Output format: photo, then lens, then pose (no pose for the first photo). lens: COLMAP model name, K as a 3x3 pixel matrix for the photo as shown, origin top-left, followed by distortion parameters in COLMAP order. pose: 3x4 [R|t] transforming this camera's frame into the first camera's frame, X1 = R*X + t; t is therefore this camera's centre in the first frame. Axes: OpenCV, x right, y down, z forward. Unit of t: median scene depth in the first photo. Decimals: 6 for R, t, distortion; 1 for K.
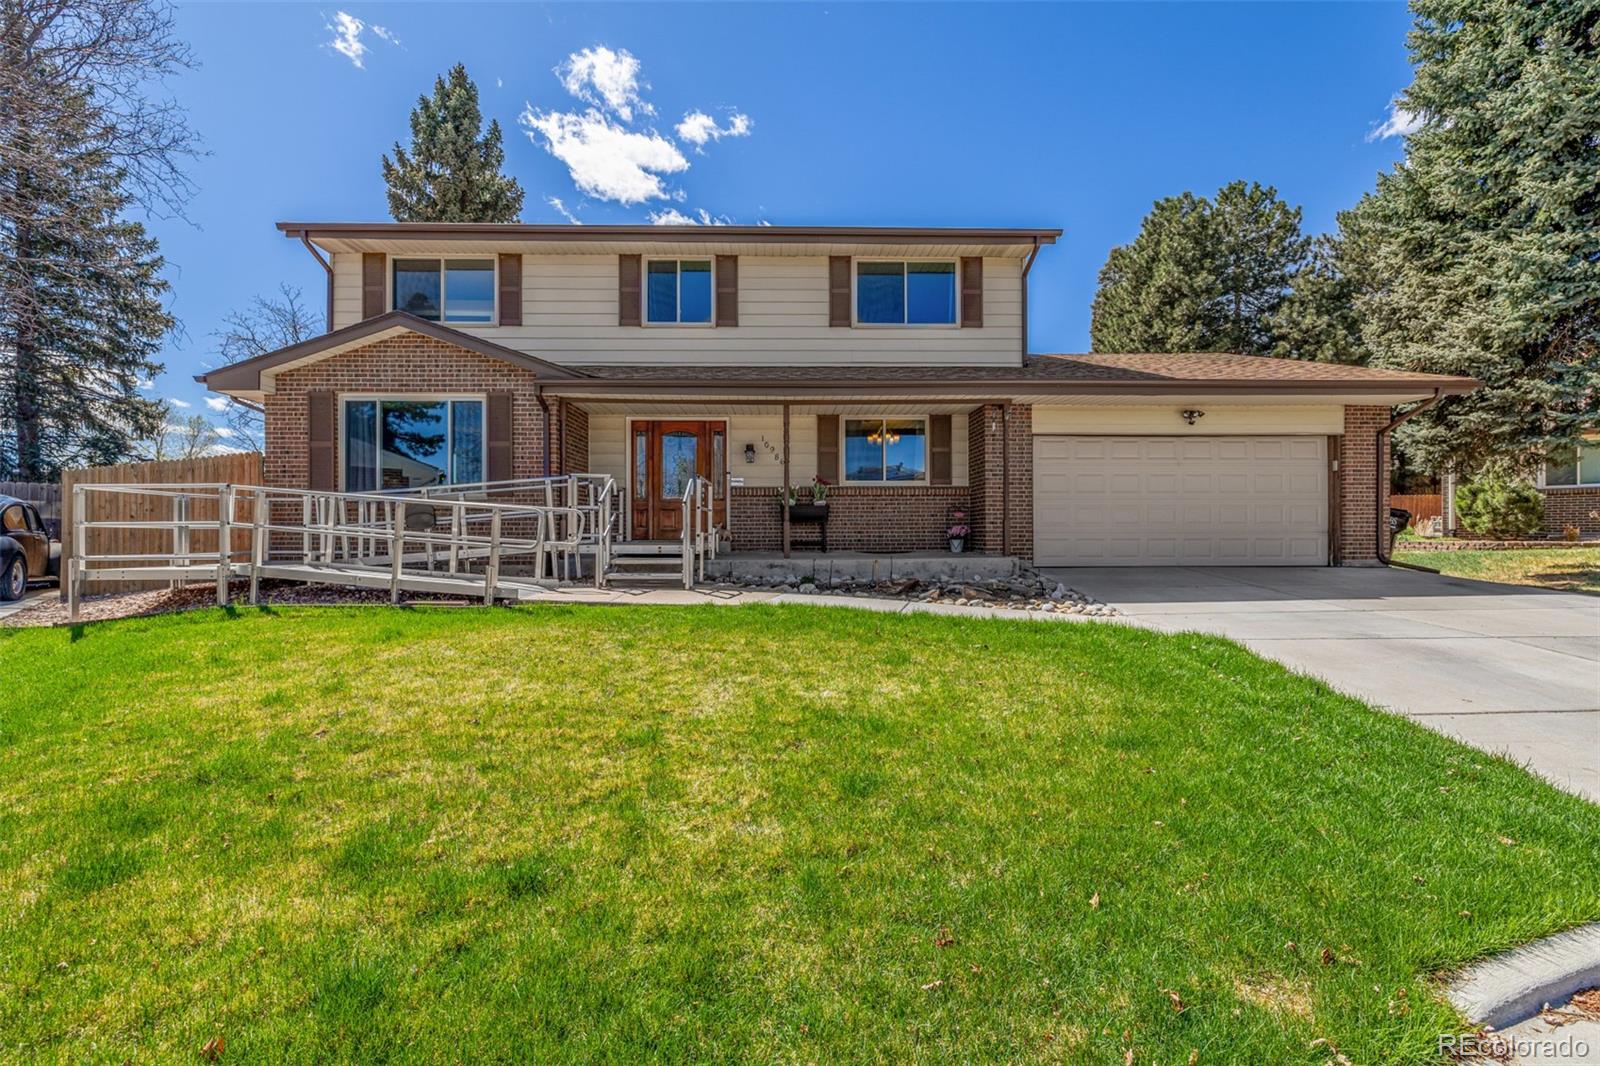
lens RADIAL K [[703.2, 0, 798.6], [0, 703.2, 532.1], [0, 0, 1]] dist [0.001088, 0.000401]
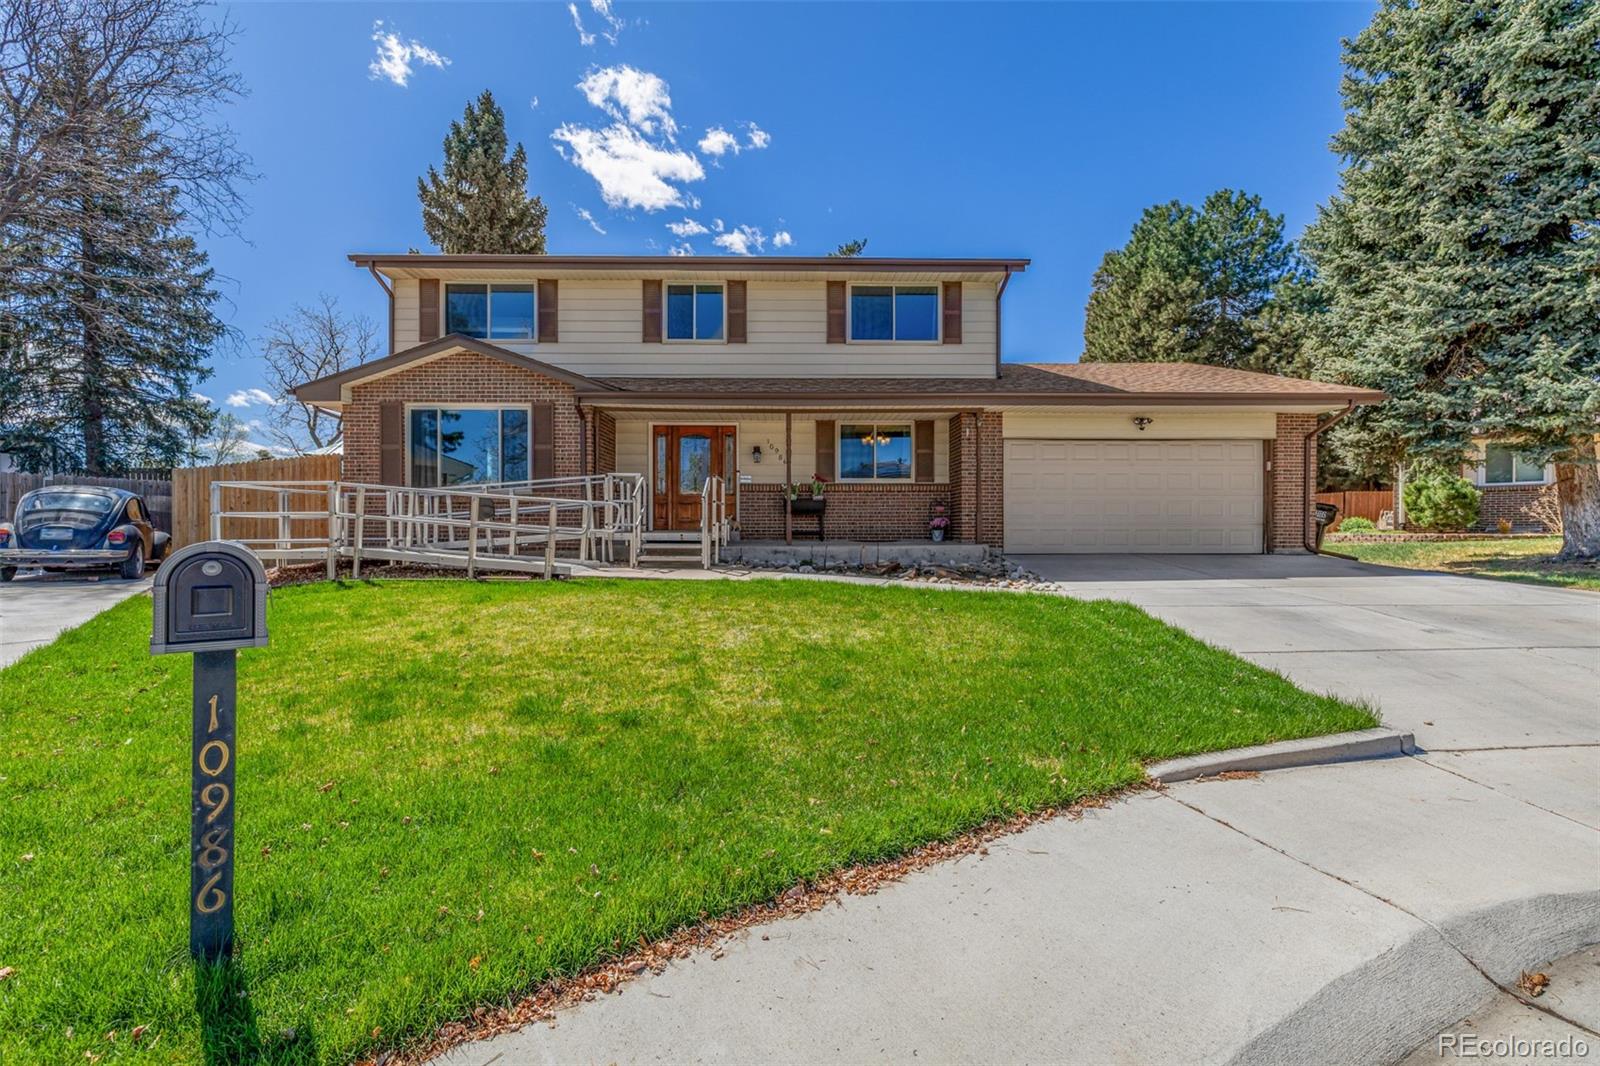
lens RADIAL K [[709.2, 0, 797.0], [0, 709.2, 530.4], [0, 0, 1]] dist [0.002496, 0.000447]
pose [[0.999964, 0.002153, -0.008178, 0.005827], [-0.002118, 0.999988, 0.004324, 0.006482], [0.008187, -0.004306, 0.999957, -0.152914]]
